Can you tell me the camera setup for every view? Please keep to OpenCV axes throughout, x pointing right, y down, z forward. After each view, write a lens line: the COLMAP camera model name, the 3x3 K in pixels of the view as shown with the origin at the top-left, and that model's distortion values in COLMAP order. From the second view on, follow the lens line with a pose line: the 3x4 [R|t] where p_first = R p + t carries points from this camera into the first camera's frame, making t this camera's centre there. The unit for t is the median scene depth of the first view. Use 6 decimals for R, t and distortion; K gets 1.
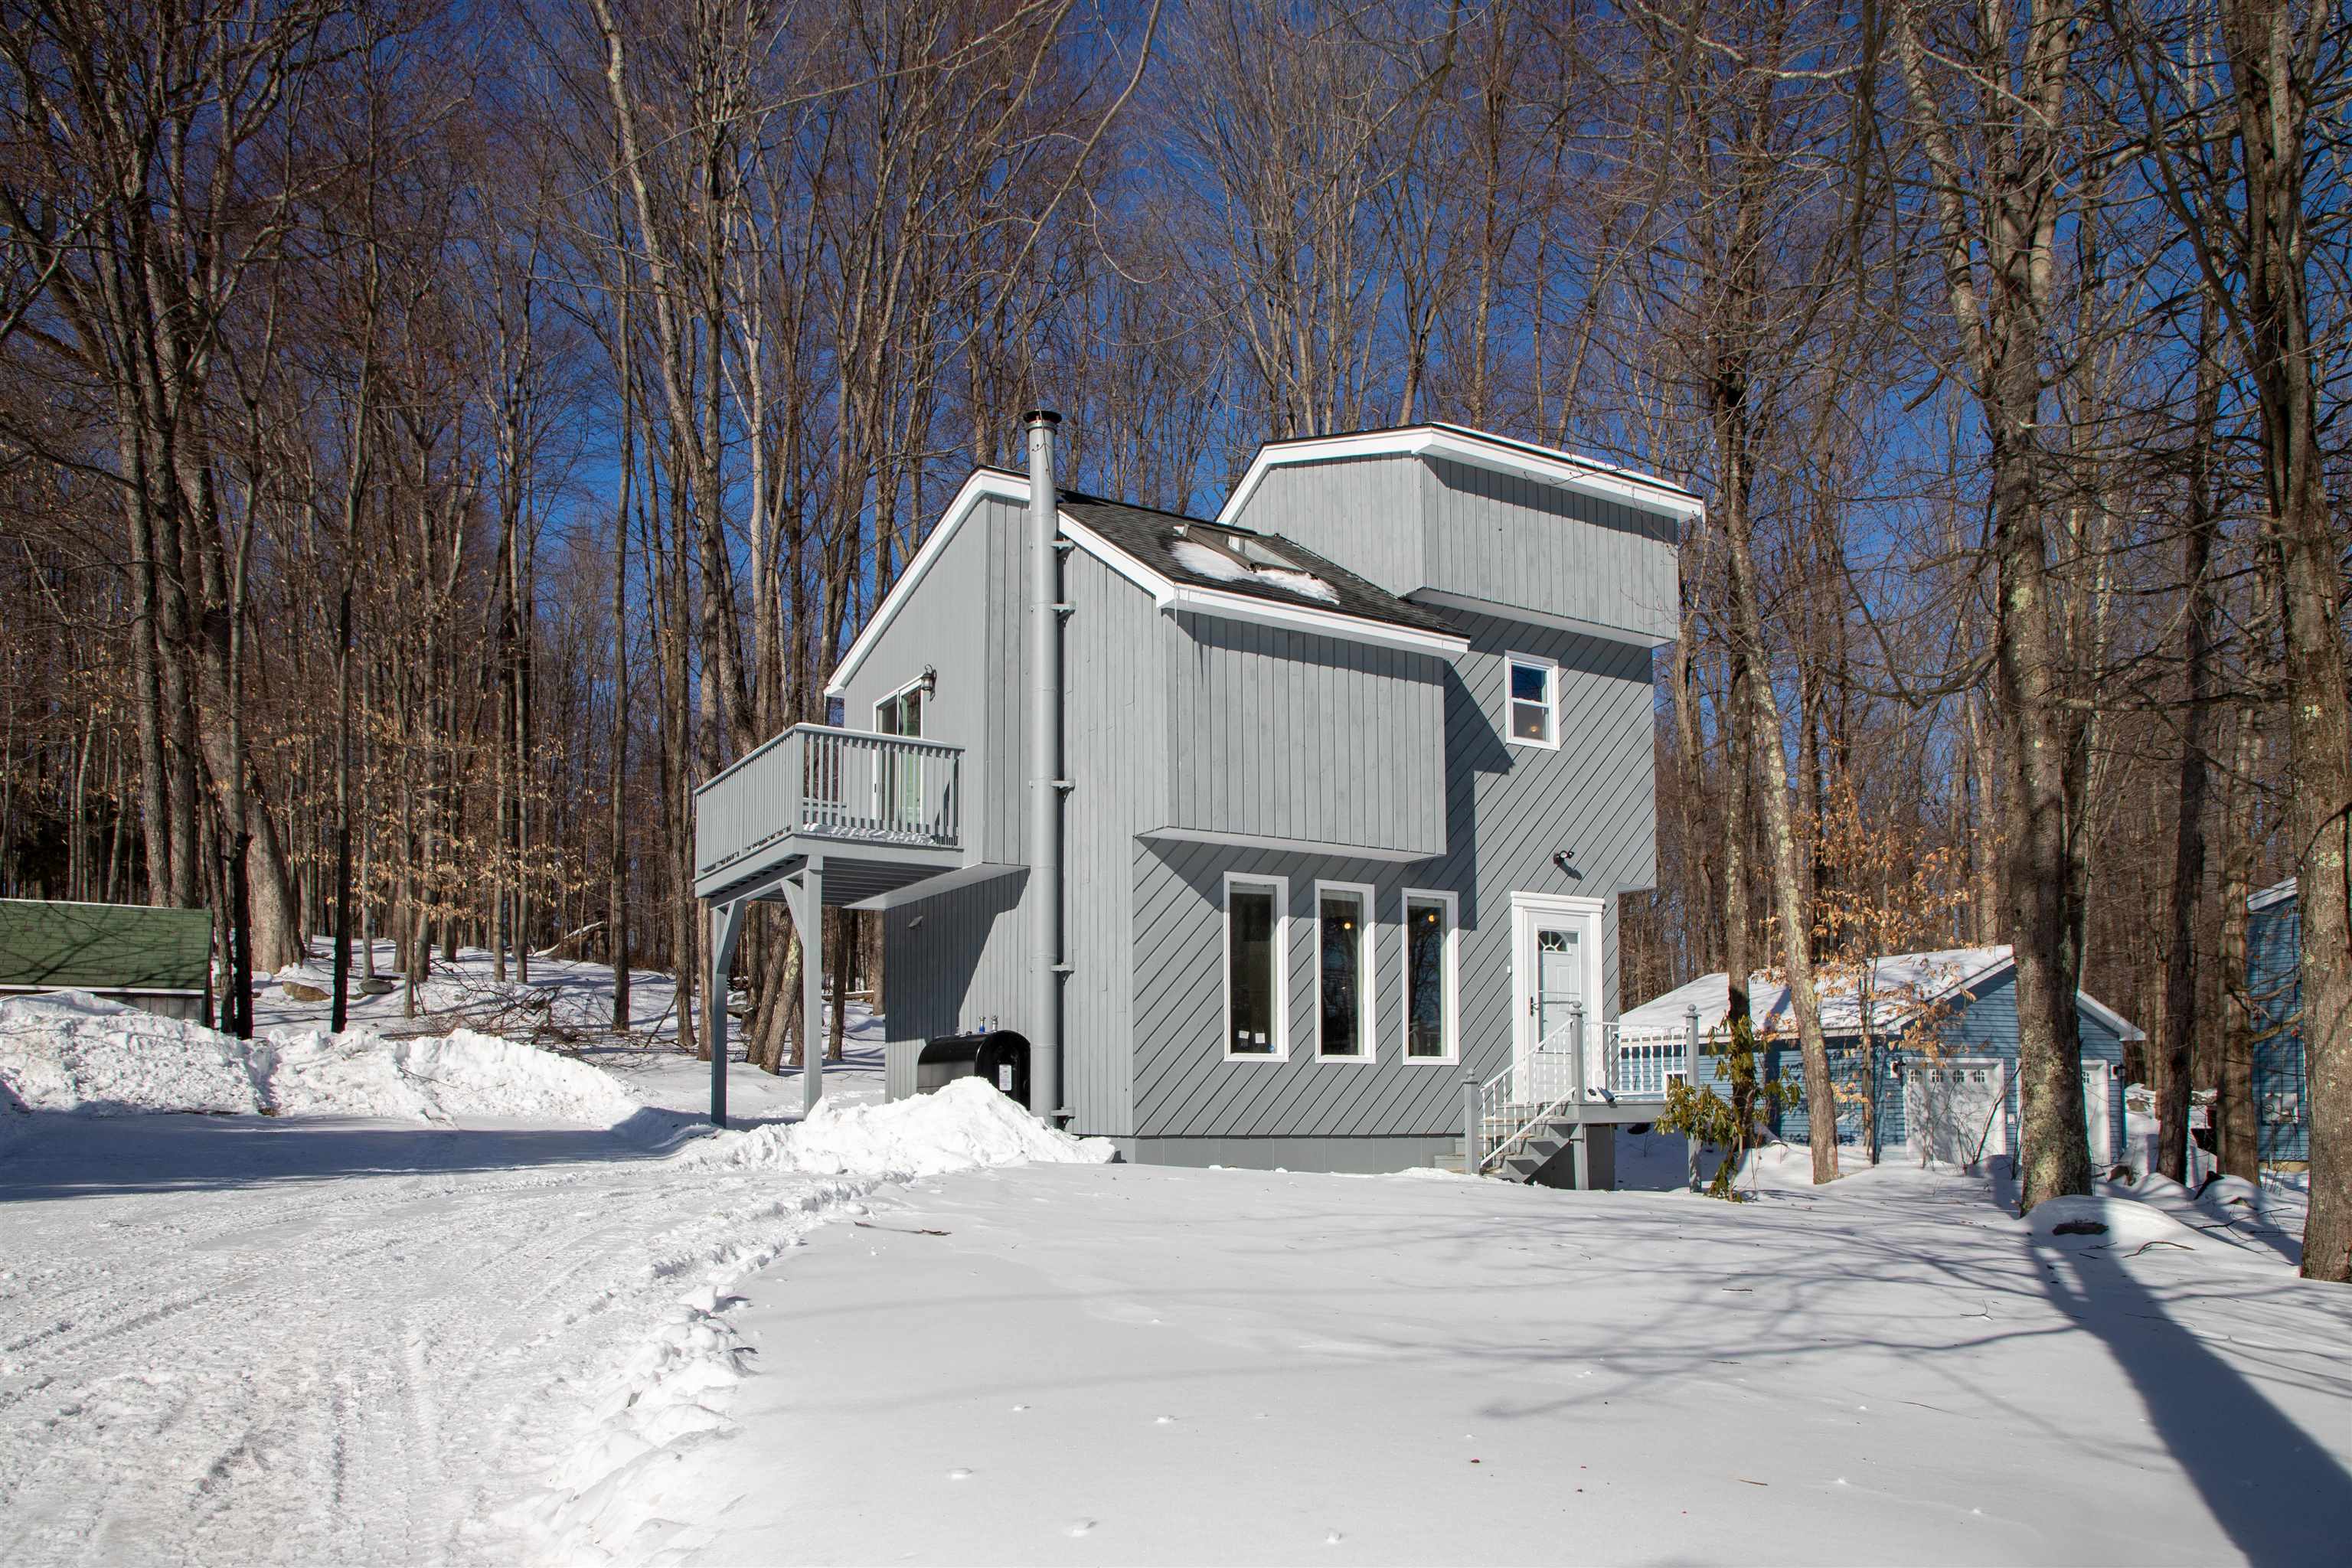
lens RADIAL K [[1690.8, 0, 1237.6], [0, 1690.8, 933.6], [0, 0, 1]] dist [-0.000739, -0.001169]
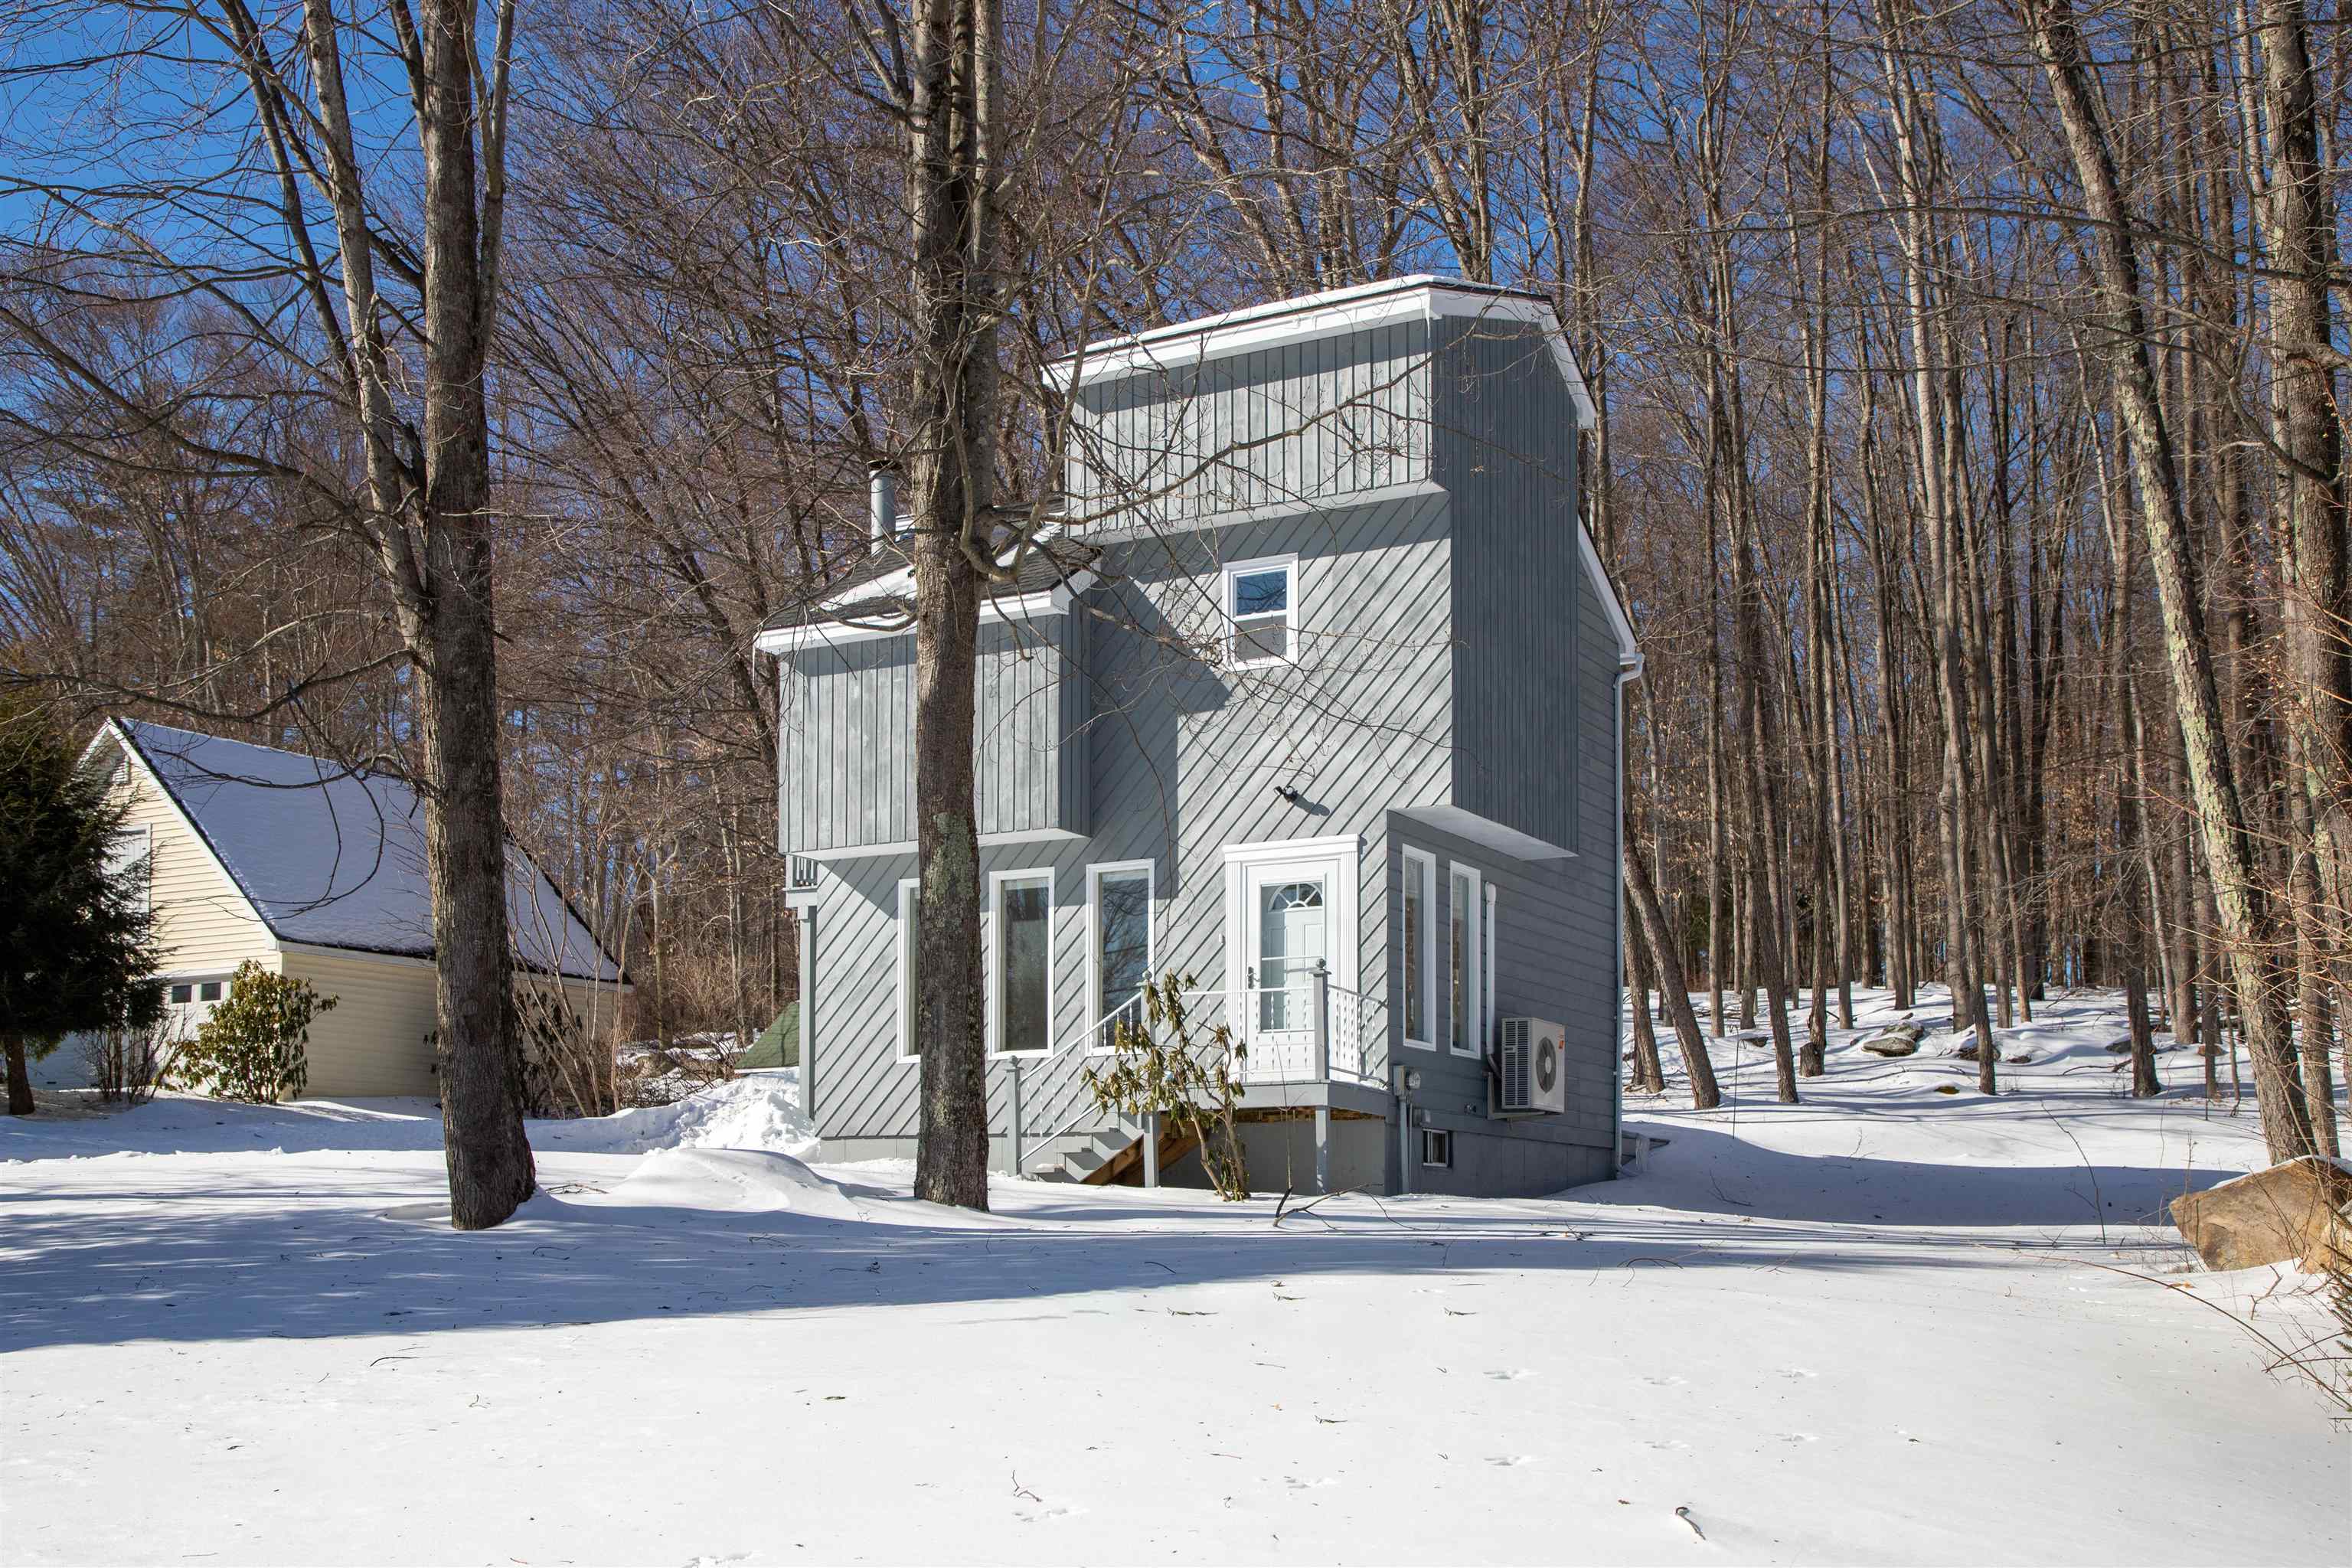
lens RADIAL K [[2414.0, 0, 1173.8], [0, 2414.0, 860.9], [0, 0, 1]] dist [0.151085, 0.026393]
pose [[0.460694, -0.126384, -0.878515, 1.271542], [0.090714, 0.991331, -0.095043, 0.099736], [0.882911, -0.035908, 0.468165, 0.425928]]
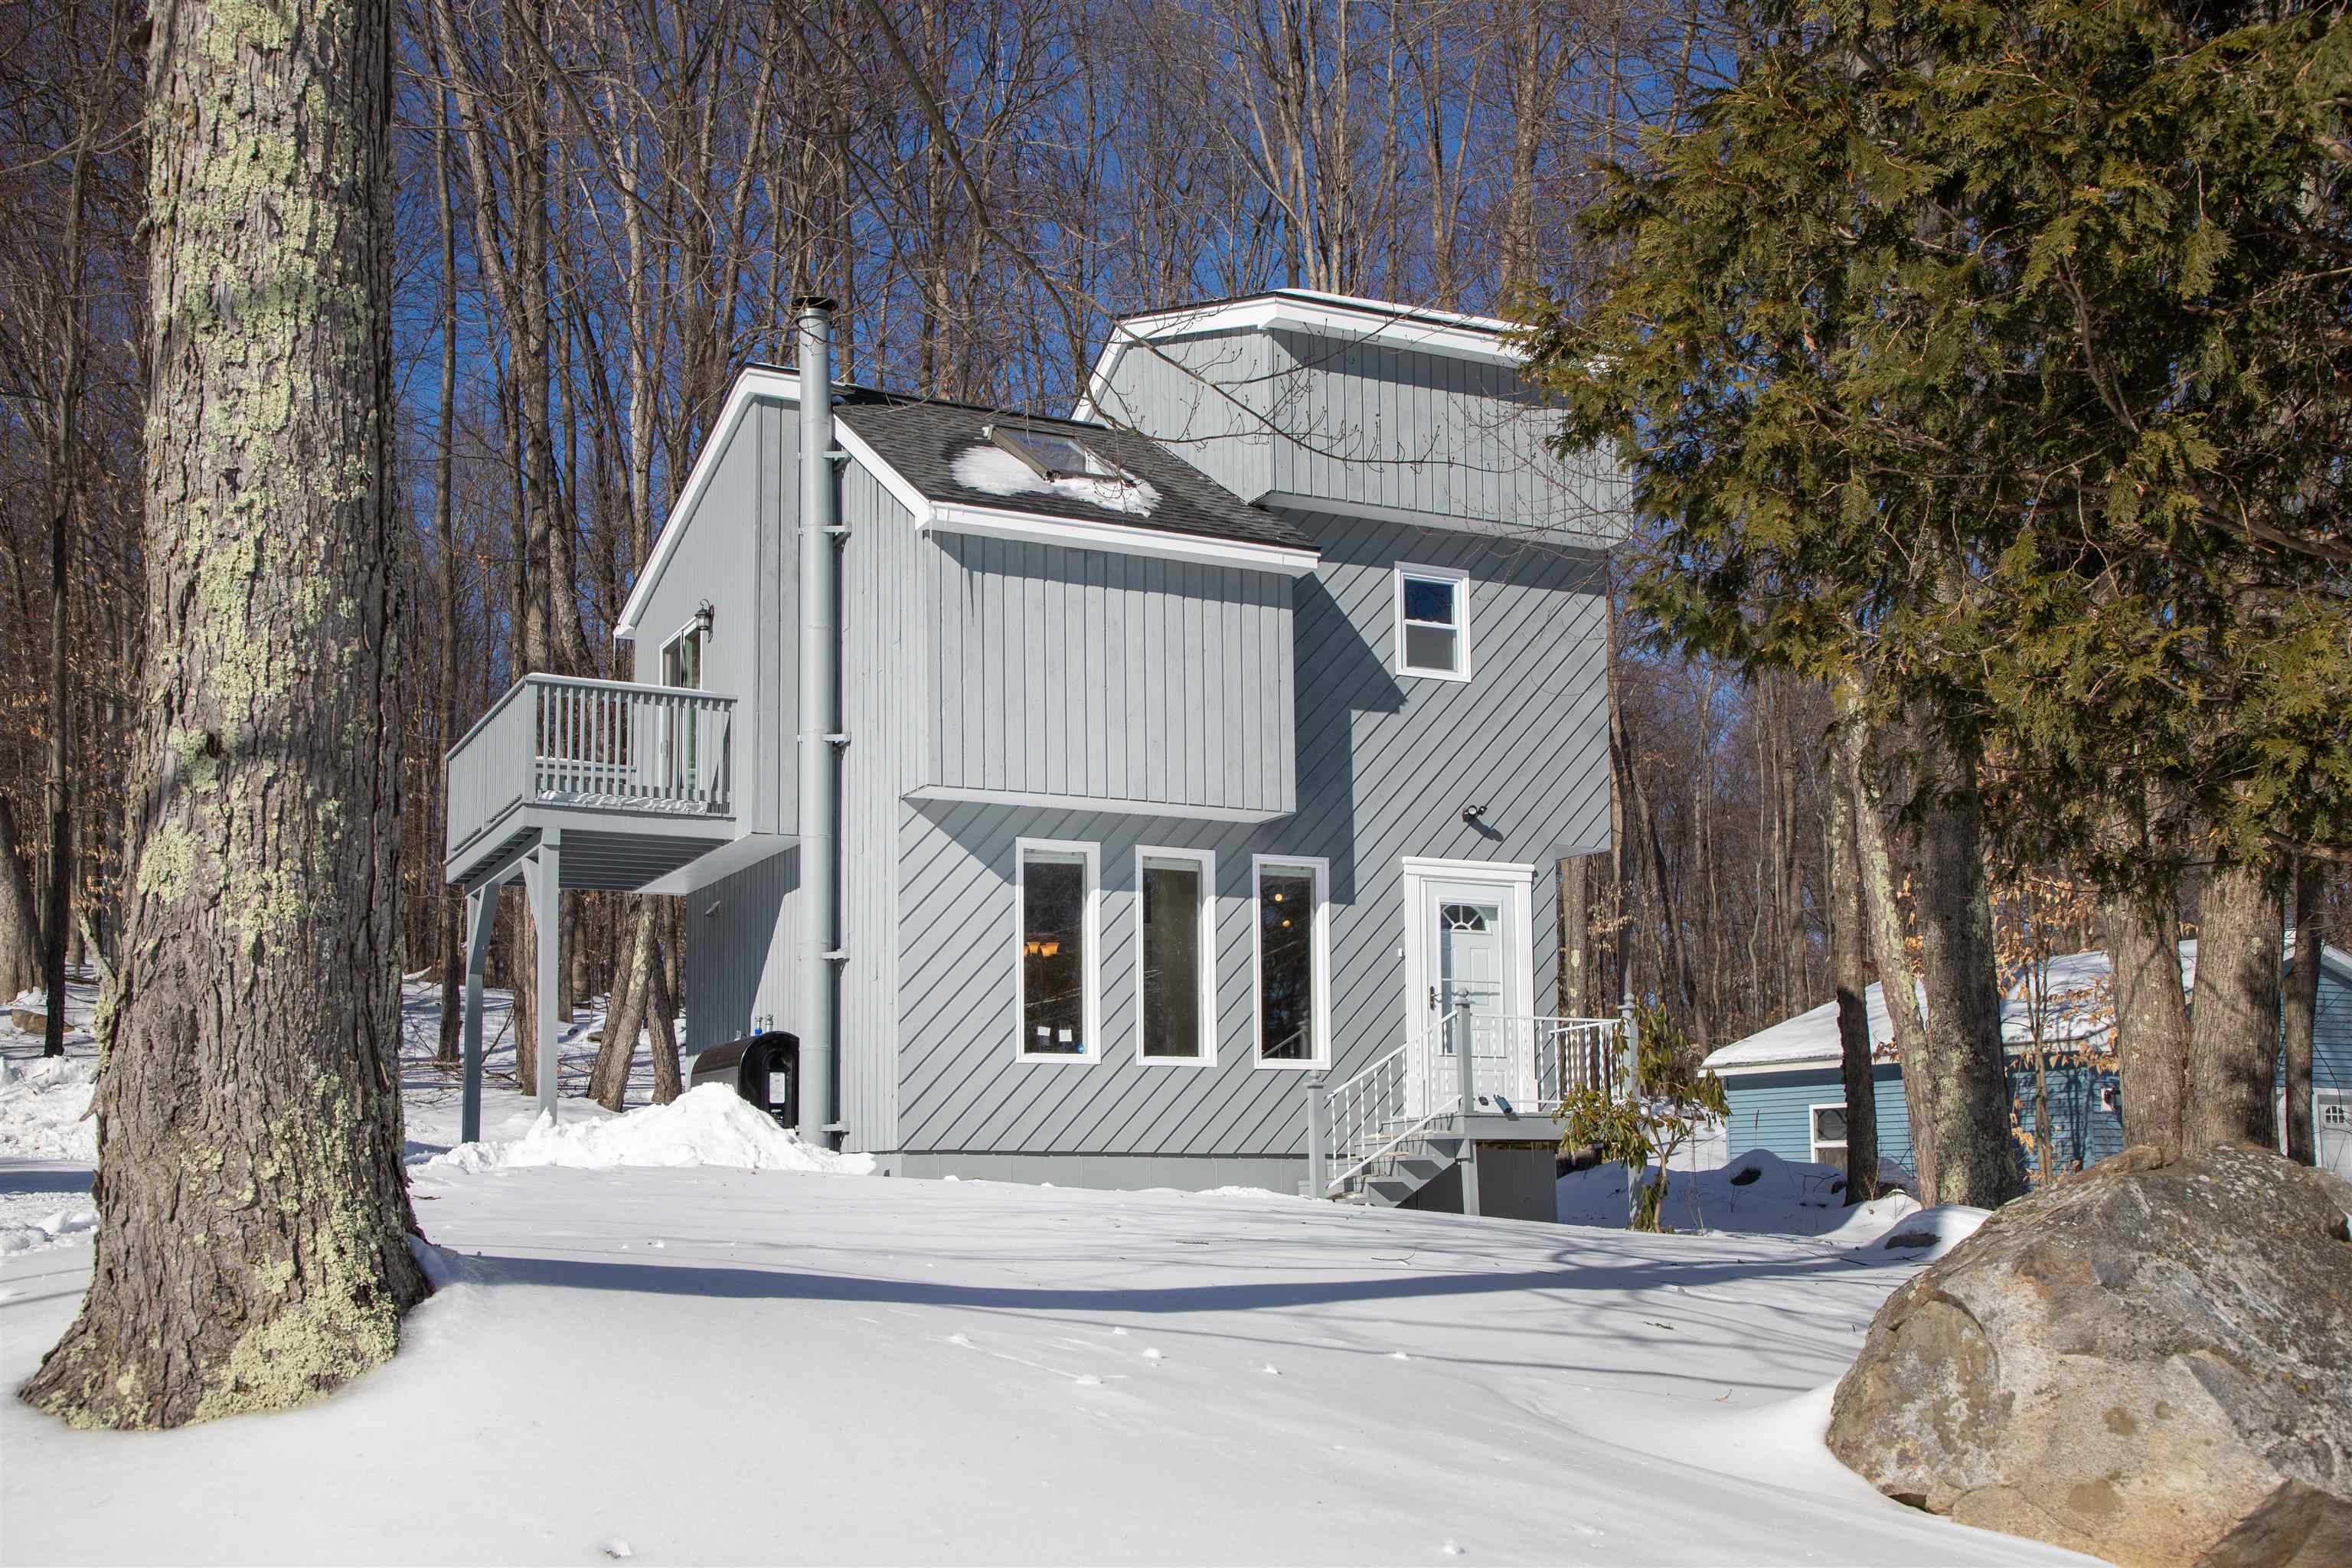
lens RADIAL K [[2414.0, 0, 1173.8], [0, 2414.0, 860.9], [0, 0, 1]] dist [0.151085, 0.026393]
pose [[0.993203, -0.018003, -0.114996, 0.194293], [0.013877, 0.999234, -0.036581, 0.018758], [0.115567, 0.034736, 0.992692, -0.174837]]
